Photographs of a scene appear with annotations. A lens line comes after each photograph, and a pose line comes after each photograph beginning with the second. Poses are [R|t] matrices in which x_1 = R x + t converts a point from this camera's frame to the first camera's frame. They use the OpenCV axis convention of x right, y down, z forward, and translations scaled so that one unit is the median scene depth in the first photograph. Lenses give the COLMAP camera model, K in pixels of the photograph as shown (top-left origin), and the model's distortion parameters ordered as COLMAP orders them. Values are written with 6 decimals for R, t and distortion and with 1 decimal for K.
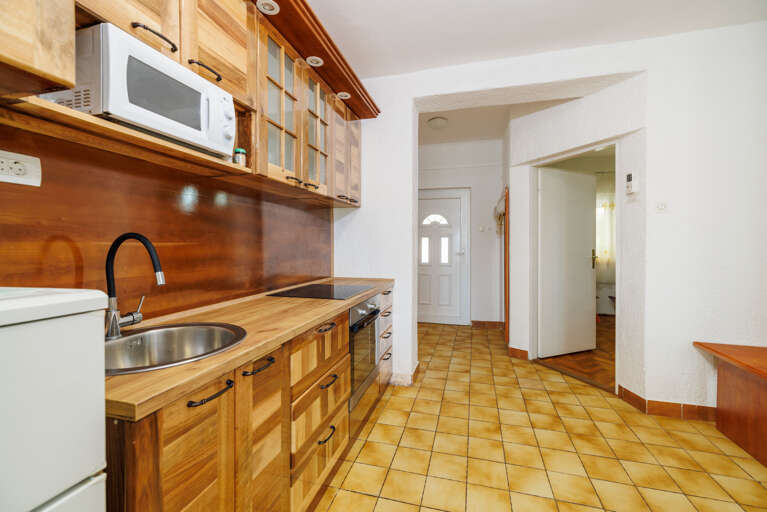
lens RADIAL K [[324.7, 0, 383.5], [0, 324.7, 247.1], [0, 0, 1]] dist [0.000000, -0.000016]
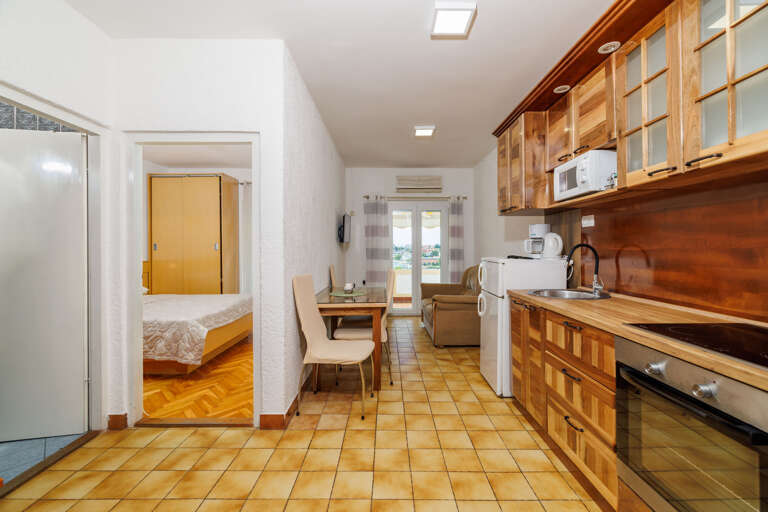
lens RADIAL K [[325.2, 0, 384.0], [0, 325.2, 247.1], [0, 0, 1]] dist [0.000000, -0.000016]
pose [[-0.965942, 0.001069, -0.258757, 0.892112], [0.000468, 0.999997, 0.002384, -0.024731], [0.258759, 0.002181, -0.965939, 2.324777]]
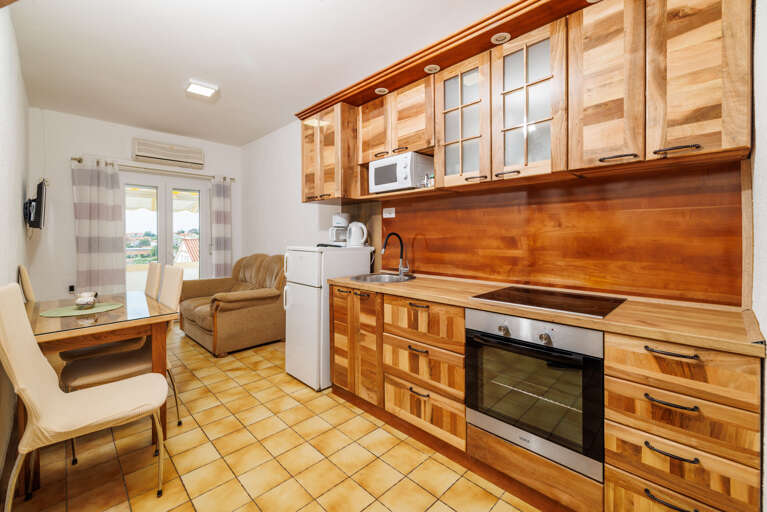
lens RADIAL K [[324.7, 0, 384.5], [0, 324.7, 237.7], [0, 0, 1]] dist [0.001220, 0.000254]
pose [[-0.495315, 0.006631, -0.868688, 1.176356], [-0.002498, 0.999956, 0.009057, -0.024366], [0.868710, 0.006656, -0.495277, 1.835110]]
